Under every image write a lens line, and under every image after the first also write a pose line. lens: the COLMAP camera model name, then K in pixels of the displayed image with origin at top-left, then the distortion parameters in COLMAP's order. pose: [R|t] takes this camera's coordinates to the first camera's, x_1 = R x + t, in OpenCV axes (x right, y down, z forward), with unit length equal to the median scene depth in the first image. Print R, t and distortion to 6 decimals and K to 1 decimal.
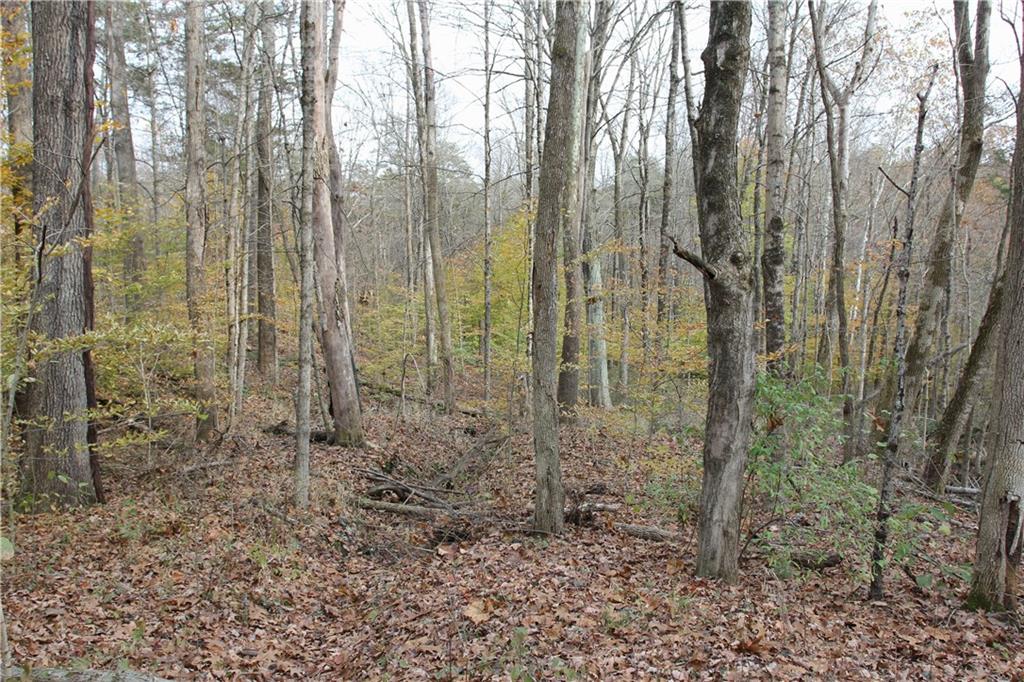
lens RADIAL K [[806.9, 0, 512.0], [0, 806.9, 341.0], [0, 0, 1]] dist [-0.096375, 0.061396]
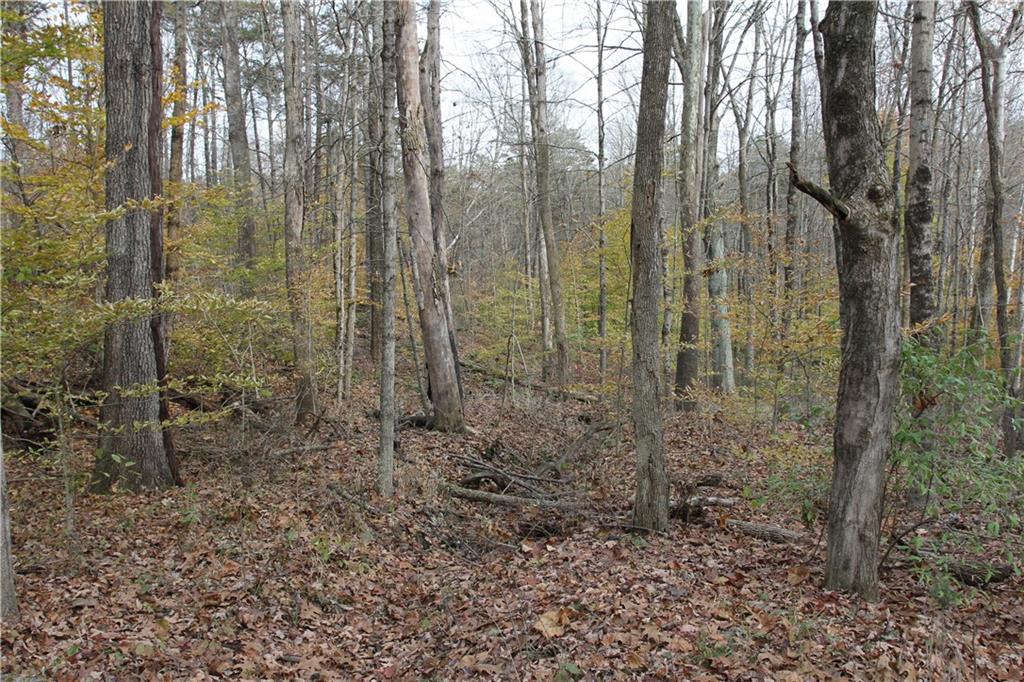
lens RADIAL K [[806.9, 0, 512.0], [0, 806.9, 341.0], [0, 0, 1]] dist [-0.096375, 0.061396]
pose [[0.988035, -0.004686, -0.154159, 0.032357], [0.006522, 0.999914, 0.011403, 0.023643], [0.154092, -0.012272, 0.987980, 0.121691]]
